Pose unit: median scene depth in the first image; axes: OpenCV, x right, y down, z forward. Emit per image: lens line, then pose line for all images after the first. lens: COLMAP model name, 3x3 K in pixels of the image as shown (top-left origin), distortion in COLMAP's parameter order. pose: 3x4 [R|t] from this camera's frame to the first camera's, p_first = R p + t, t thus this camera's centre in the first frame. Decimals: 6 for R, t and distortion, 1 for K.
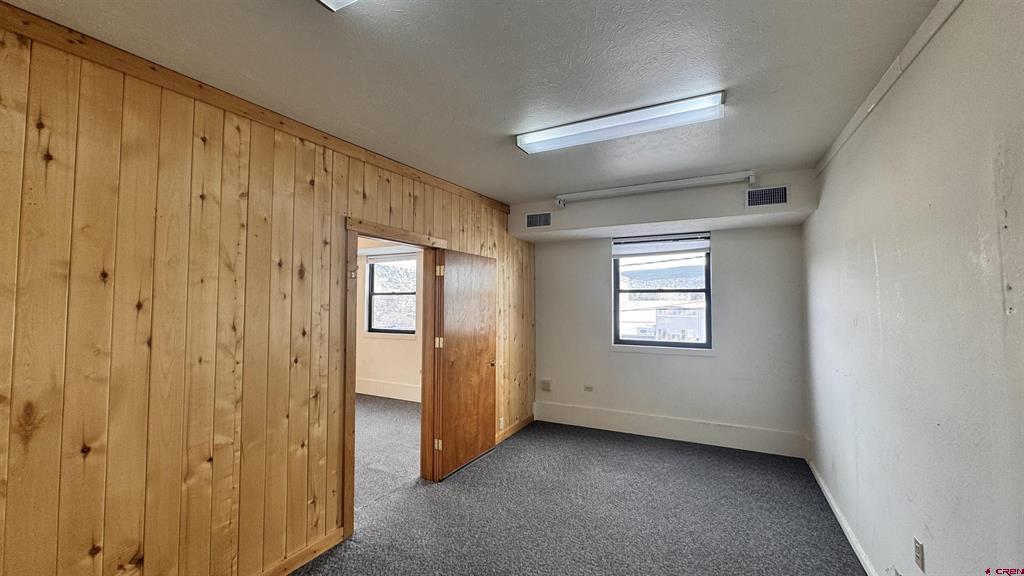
lens RADIAL K [[409.3, 0, 511.7], [0, 409.3, 284.6], [0, 0, 1]] dist [0.000278, -0.000033]
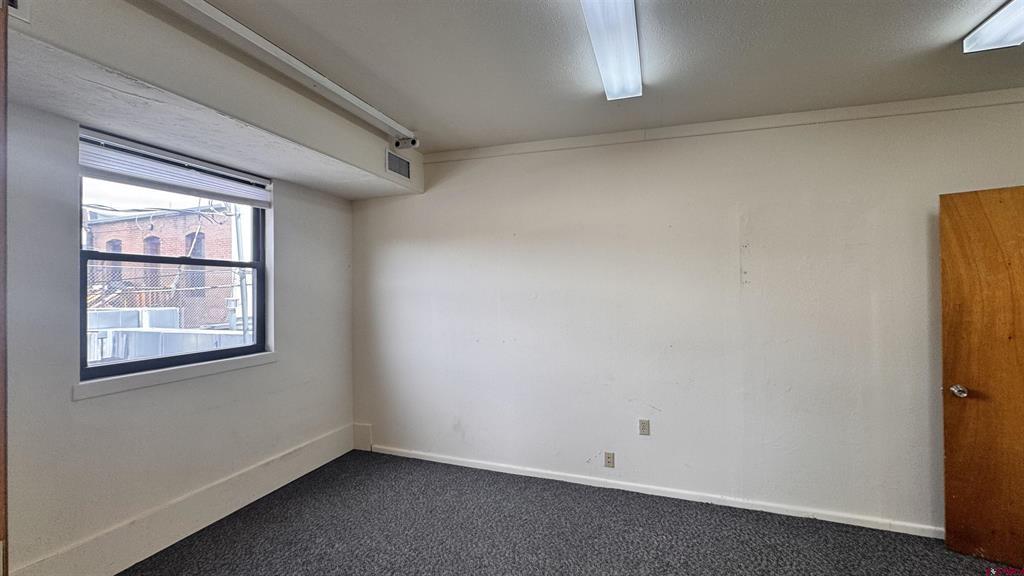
lens RADIAL K [[409.3, 0, 511.7], [0, 409.3, 284.6], [0, 0, 1]] dist [0.000278, -0.000033]
pose [[-0.140410, 0.005063, 0.990080, -0.243258], [-0.038992, 0.999183, -0.010640, 0.037893], [-0.989325, -0.040099, -0.140098, 0.696524]]
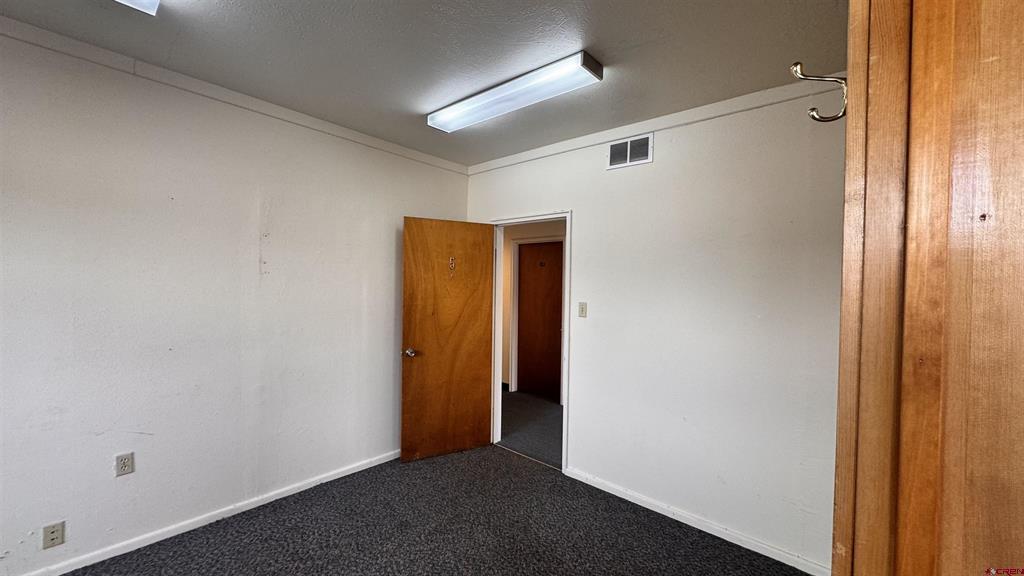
lens RADIAL K [[409.3, 0, 511.7], [0, 409.3, 284.6], [0, 0, 1]] dist [0.000278, -0.000033]
pose [[-0.969859, -0.027691, 0.242088, -0.176194], [-0.037693, 0.998612, -0.036785, 0.039817], [-0.240733, -0.044801, -0.969557, 0.753617]]
